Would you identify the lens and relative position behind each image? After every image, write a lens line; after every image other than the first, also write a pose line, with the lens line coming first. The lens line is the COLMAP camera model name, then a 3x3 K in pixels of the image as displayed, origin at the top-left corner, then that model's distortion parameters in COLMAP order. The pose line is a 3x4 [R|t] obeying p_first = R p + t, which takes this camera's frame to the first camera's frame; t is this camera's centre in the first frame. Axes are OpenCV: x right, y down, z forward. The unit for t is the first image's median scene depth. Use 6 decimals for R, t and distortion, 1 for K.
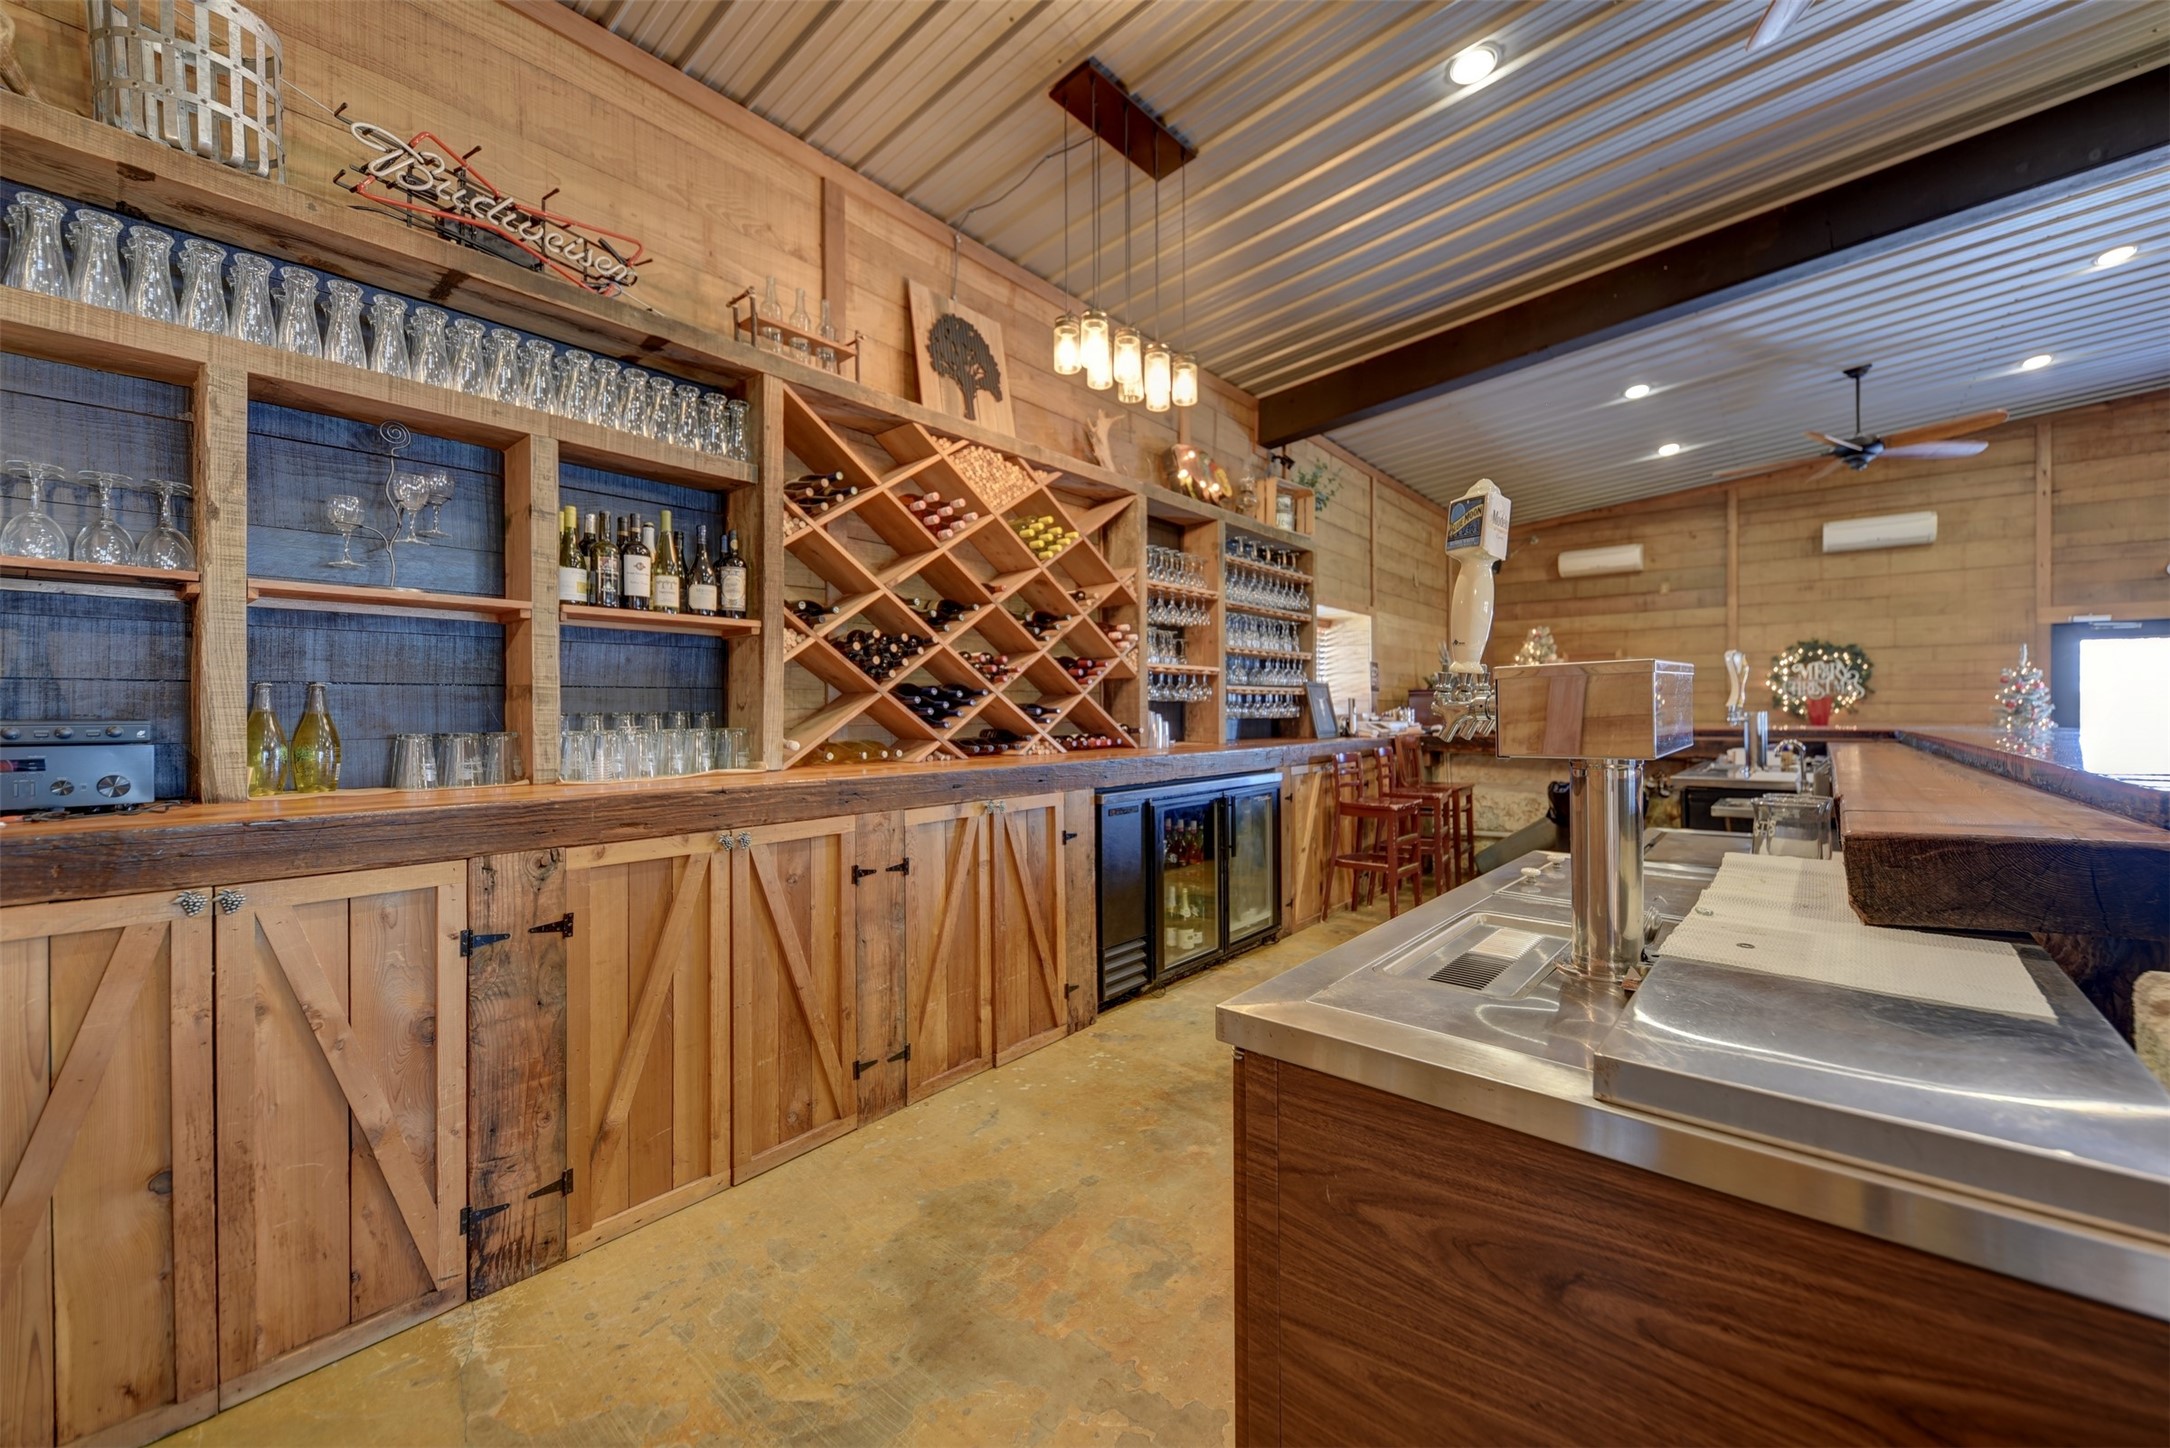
lens RADIAL K [[845.5, 0, 1085.1], [0, 845.5, 719.6], [0, 0, 1]] dist [0.001559, 0.000075]
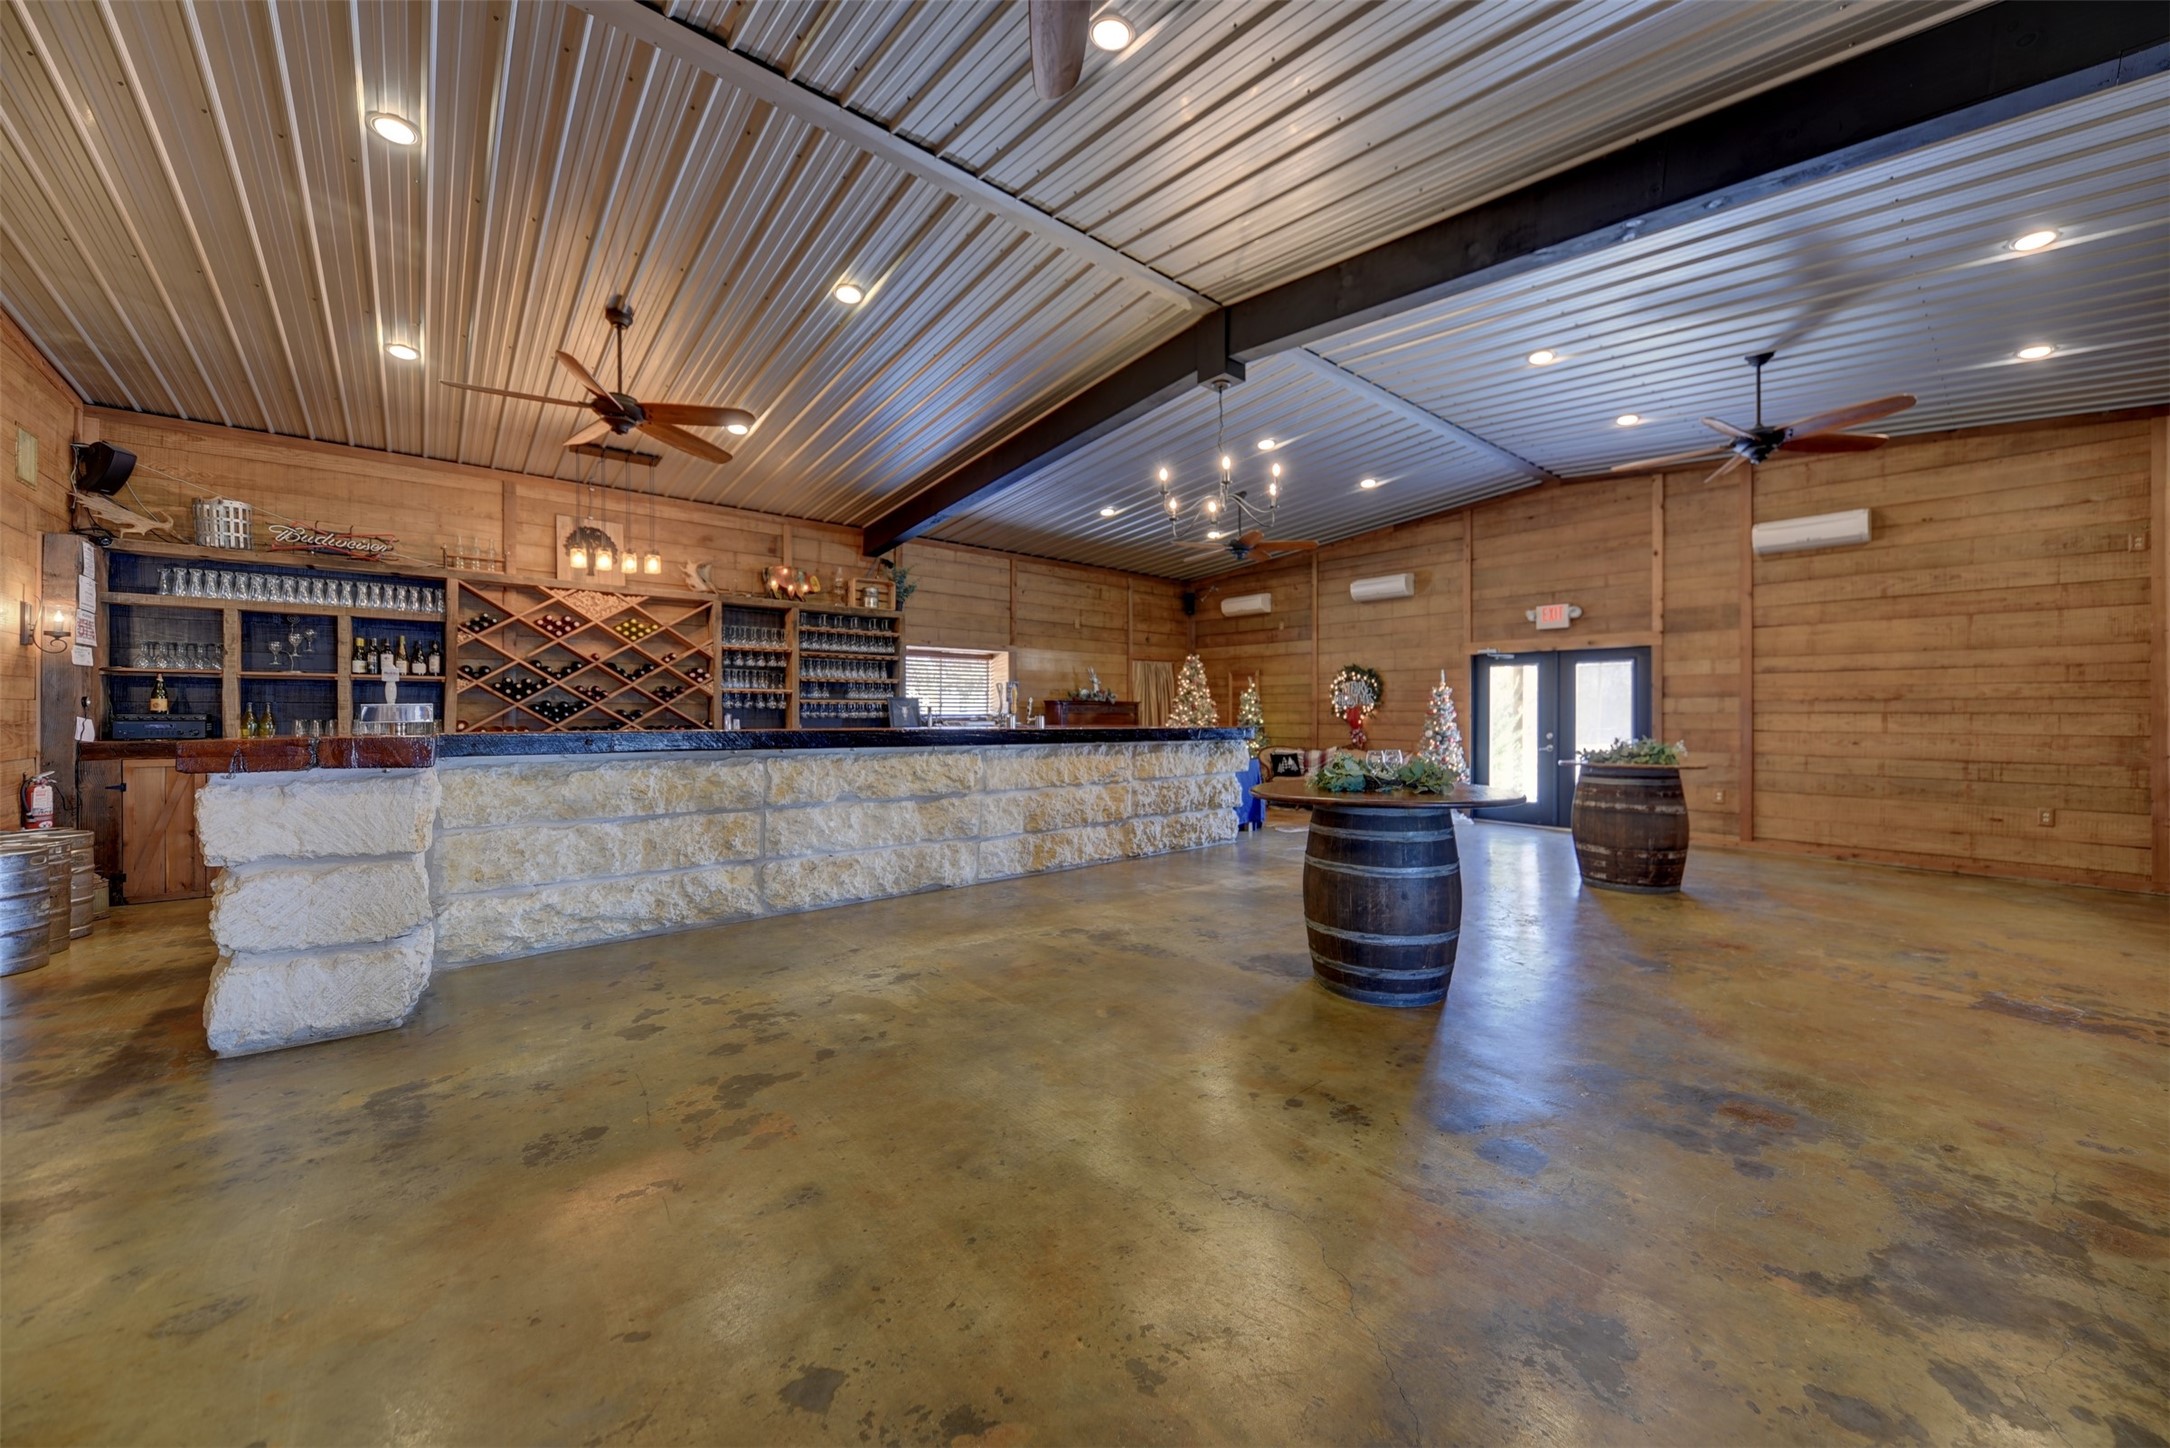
lens RADIAL K [[810.9, 0, 1085.3], [0, 810.9, 721.8], [0, 0, 1]] dist [-0.001118, -0.000110]
pose [[0.987317, 0.005481, -0.158668, 1.027274], [-0.005954, 0.999979, -0.002506, 0.006163], [0.158651, 0.003419, 0.987329, -0.588141]]
